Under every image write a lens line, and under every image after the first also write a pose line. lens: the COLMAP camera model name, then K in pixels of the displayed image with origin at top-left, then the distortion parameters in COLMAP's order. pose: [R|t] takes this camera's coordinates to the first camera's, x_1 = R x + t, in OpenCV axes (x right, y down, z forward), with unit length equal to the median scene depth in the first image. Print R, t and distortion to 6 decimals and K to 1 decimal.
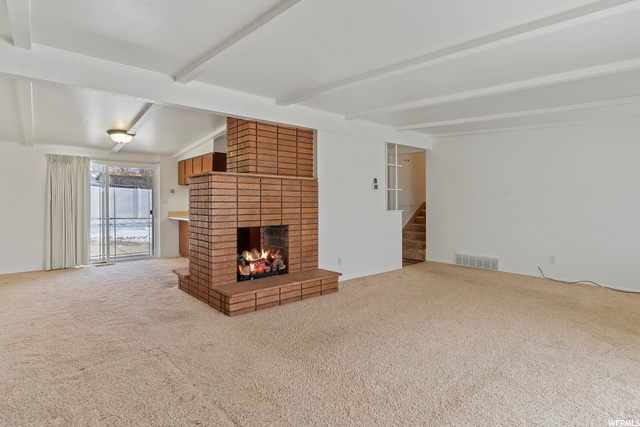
lens RADIAL K [[334.1, 0, 326.6], [0, 334.1, 200.5], [0, 0, 1]] dist [-0.004173, 0.004293]
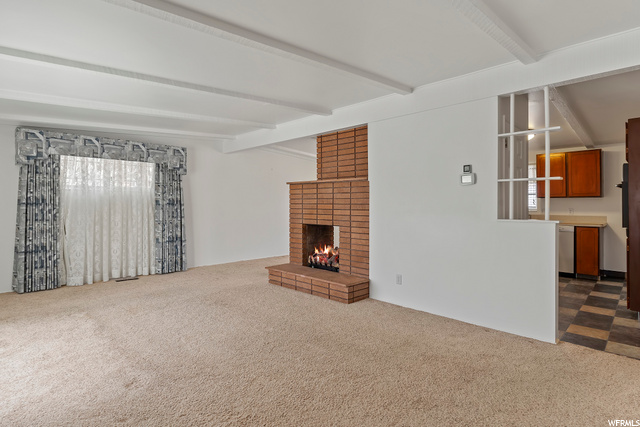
lens RADIAL K [[334.1, 0, 325.4], [0, 334.1, 204.1], [0, 0, 1]] dist [-0.004173, 0.004293]
pose [[0.080235, 0.001589, -0.996775, 0.877445], [0.004387, 0.999988, 0.001947, 0.002830], [0.996766, -0.004529, 0.080227, 0.835309]]
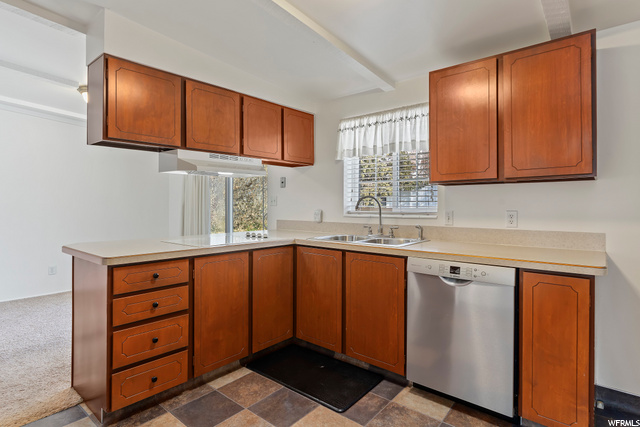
lens RADIAL K [[334.1, 0, 316.3], [0, 334.1, 202.3], [0, 0, 1]] dist [-0.004173, 0.004293]
pose [[0.135797, -0.006723, -0.990714, 0.111755], [0.005520, 0.999967, -0.006029, 0.013840], [0.990721, -0.004650, 0.135830, 1.536372]]
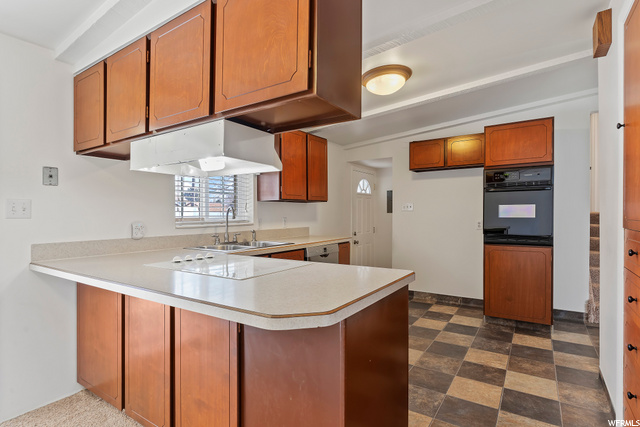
lens RADIAL K [[334.1, 0, 319.8], [0, 334.1, 211.3], [0, 0, 1]] dist [-0.004173, 0.004293]
pose [[0.968184, -0.003882, 0.250209, -0.479339], [0.004234, 0.999991, -0.000870, 0.009665], [-0.250204, 0.001902, 0.968191, 1.025809]]
